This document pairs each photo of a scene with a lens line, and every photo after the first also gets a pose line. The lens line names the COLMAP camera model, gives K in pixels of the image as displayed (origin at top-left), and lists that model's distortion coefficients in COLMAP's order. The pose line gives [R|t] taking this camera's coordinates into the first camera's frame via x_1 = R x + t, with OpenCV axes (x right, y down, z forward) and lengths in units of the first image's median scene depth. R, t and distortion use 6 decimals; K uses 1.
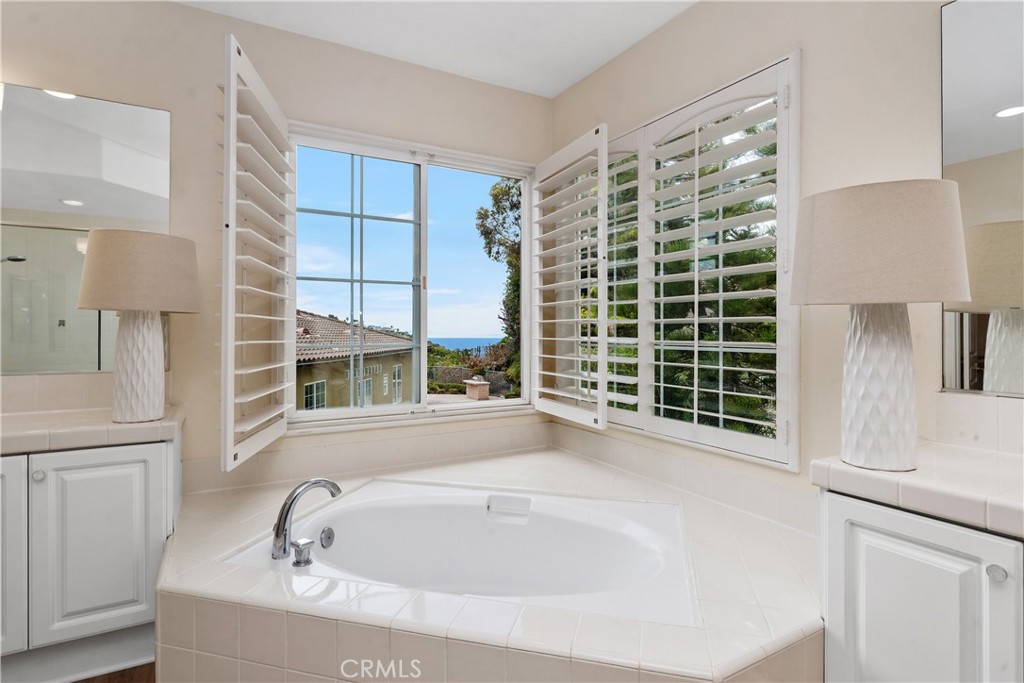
lens RADIAL K [[523.3, 0, 515.0], [0, 523.3, 333.0], [0, 0, 1]] dist [-0.012802, -0.000900]
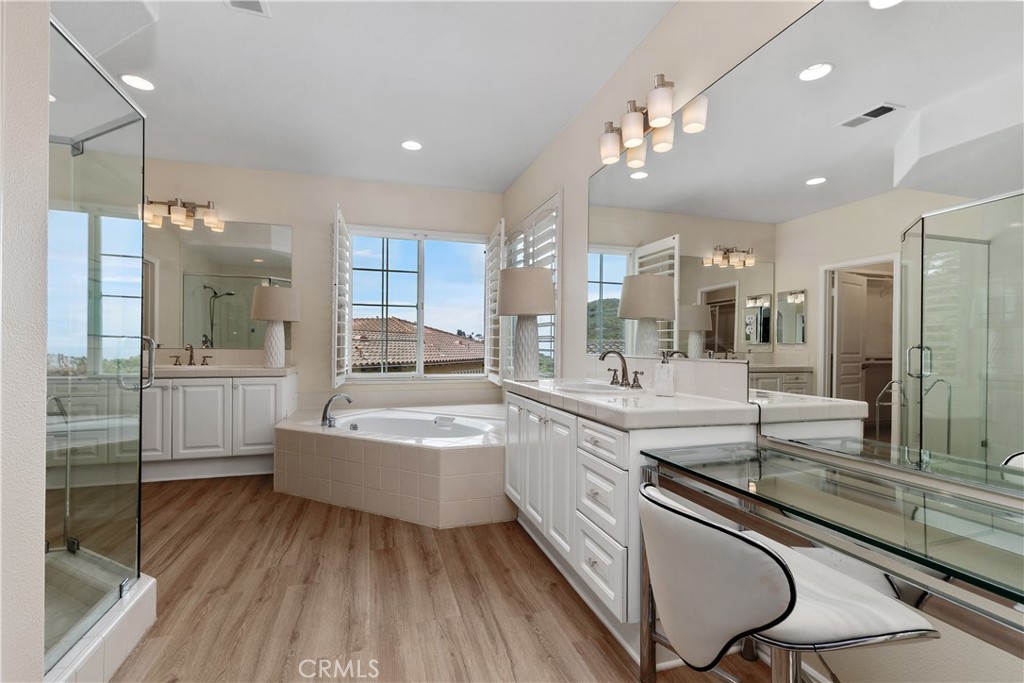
lens RADIAL K [[472.6, 0, 511.2], [0, 472.6, 346.1], [0, 0, 1]] dist [0.005181, 0.000169]
pose [[0.973514, 0.010467, -0.228386, 0.501035], [-0.010655, 0.999943, 0.000412, 0.039311], [0.228377, 0.002032, 0.973571, -0.518439]]
